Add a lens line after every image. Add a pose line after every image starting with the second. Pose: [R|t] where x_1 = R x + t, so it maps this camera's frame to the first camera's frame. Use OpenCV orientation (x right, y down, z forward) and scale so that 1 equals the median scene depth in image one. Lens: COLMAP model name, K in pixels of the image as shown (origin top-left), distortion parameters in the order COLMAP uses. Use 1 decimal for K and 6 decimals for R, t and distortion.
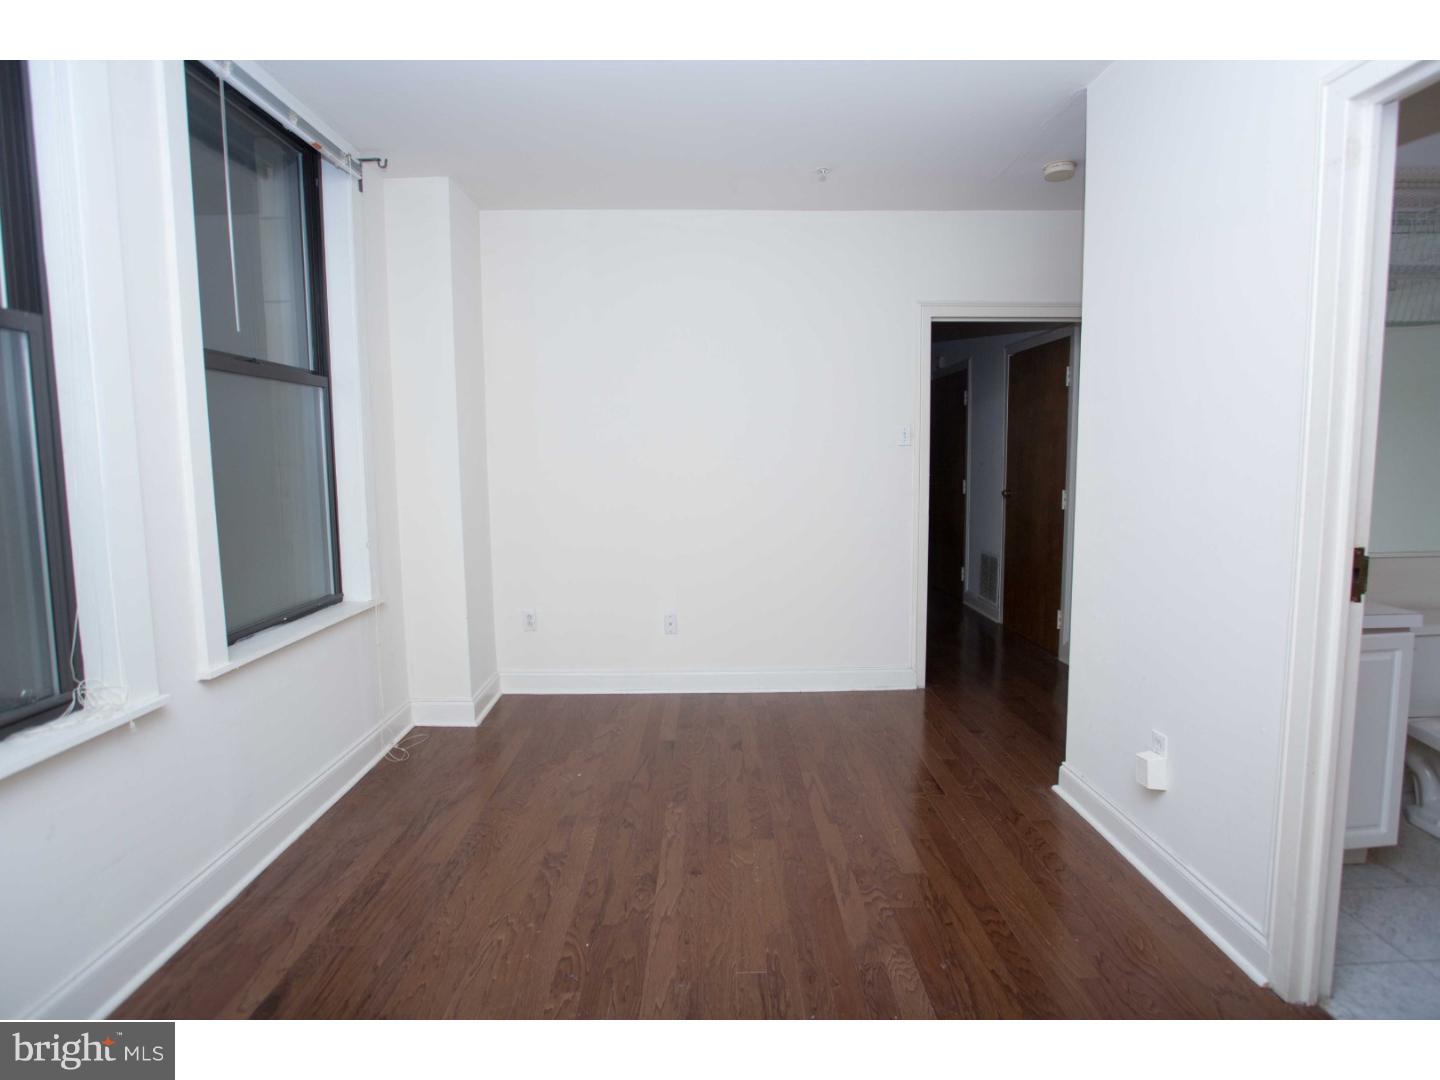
lens RADIAL K [[806.3, 0, 720.0], [0, 806.3, 540.0], [0, 0, 1]] dist [-0.001648, -0.000119]
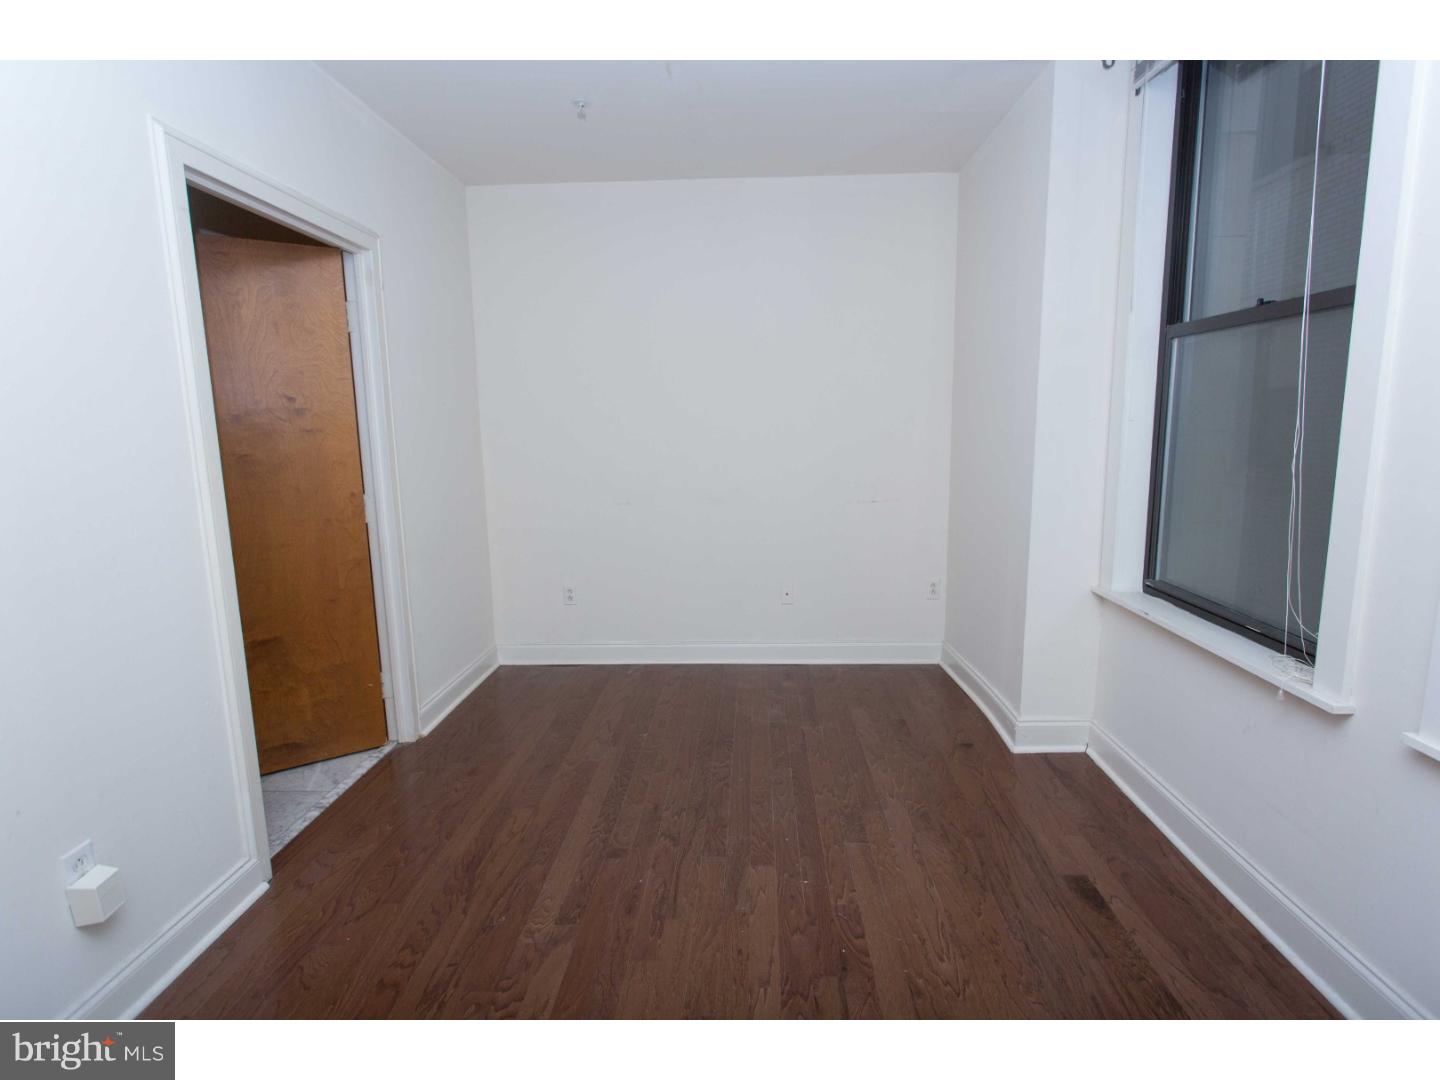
lens RADIAL K [[739.2, 0, 720.0], [0, 739.2, 540.0], [0, 0, 1]] dist [0.000683, 0.000084]
pose [[-0.998076, 0.017783, 0.059396, -0.080913], [0.032369, 0.966515, 0.254559, -0.202972], [-0.052881, 0.255992, -0.965232, 1.782124]]
